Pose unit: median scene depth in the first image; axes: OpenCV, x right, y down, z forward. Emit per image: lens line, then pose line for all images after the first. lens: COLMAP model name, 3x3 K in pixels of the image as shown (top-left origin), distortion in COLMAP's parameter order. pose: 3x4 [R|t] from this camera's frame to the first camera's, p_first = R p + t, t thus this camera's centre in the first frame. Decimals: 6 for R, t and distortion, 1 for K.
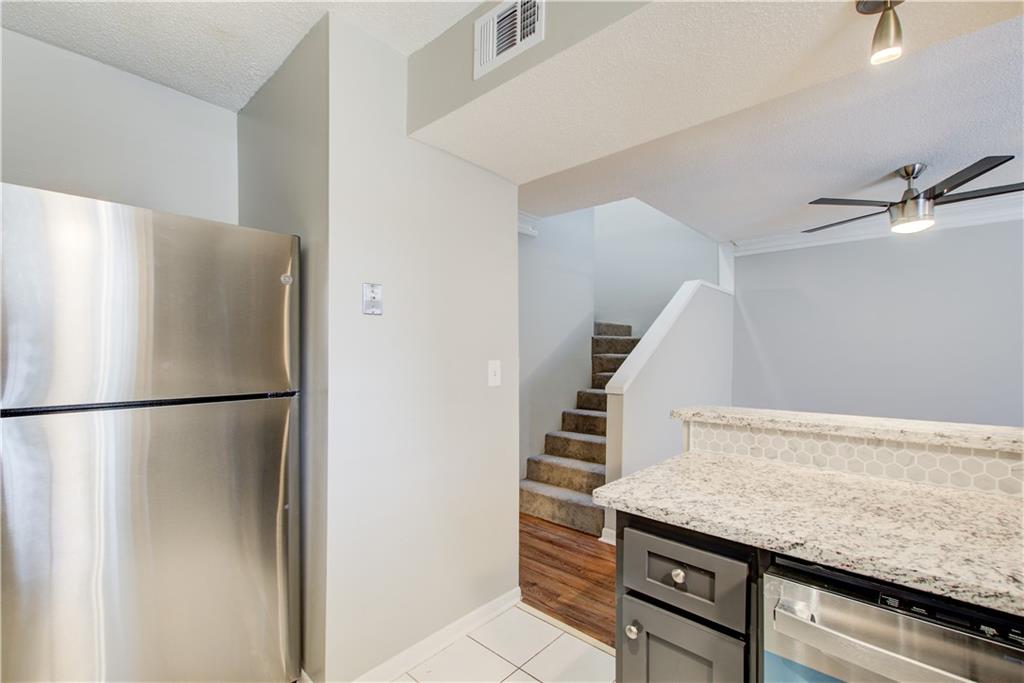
lens RADIAL K [[450.5, 0, 515.4], [0, 450.5, 347.6], [0, 0, 1]] dist [0.016740, -0.006791]
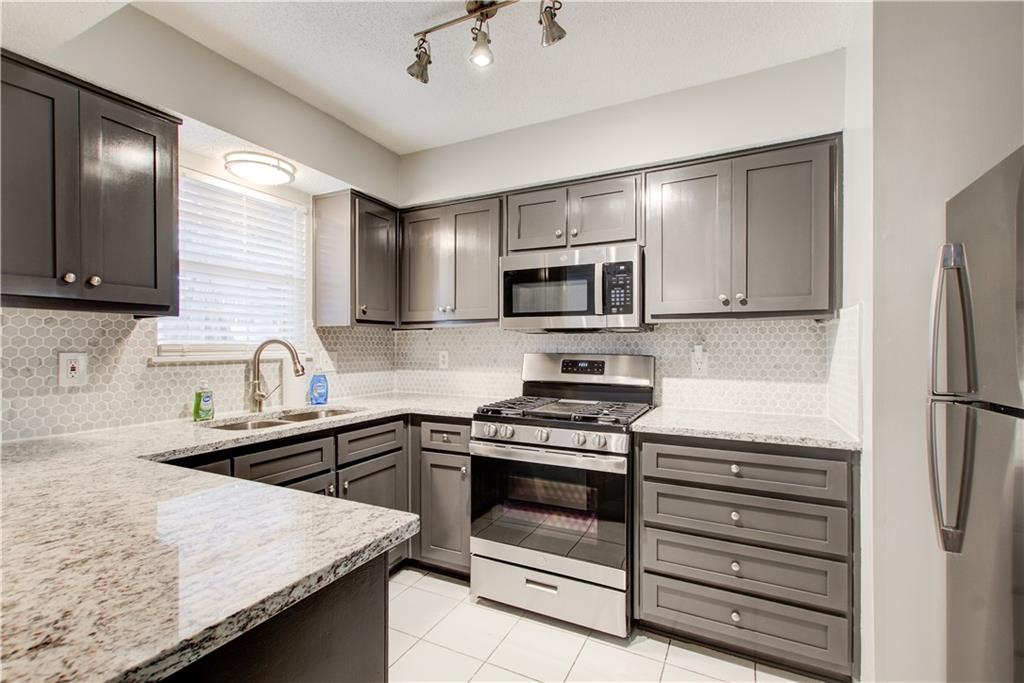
lens RADIAL K [[450.5, 0, 515.4], [0, 450.5, 347.6], [0, 0, 1]] dist [0.016740, -0.006791]
pose [[-0.964568, -0.001153, -0.263831, 0.227782], [0.001393, 0.999954, -0.009463, 0.032316], [0.263829, -0.009495, -0.964523, 1.887048]]
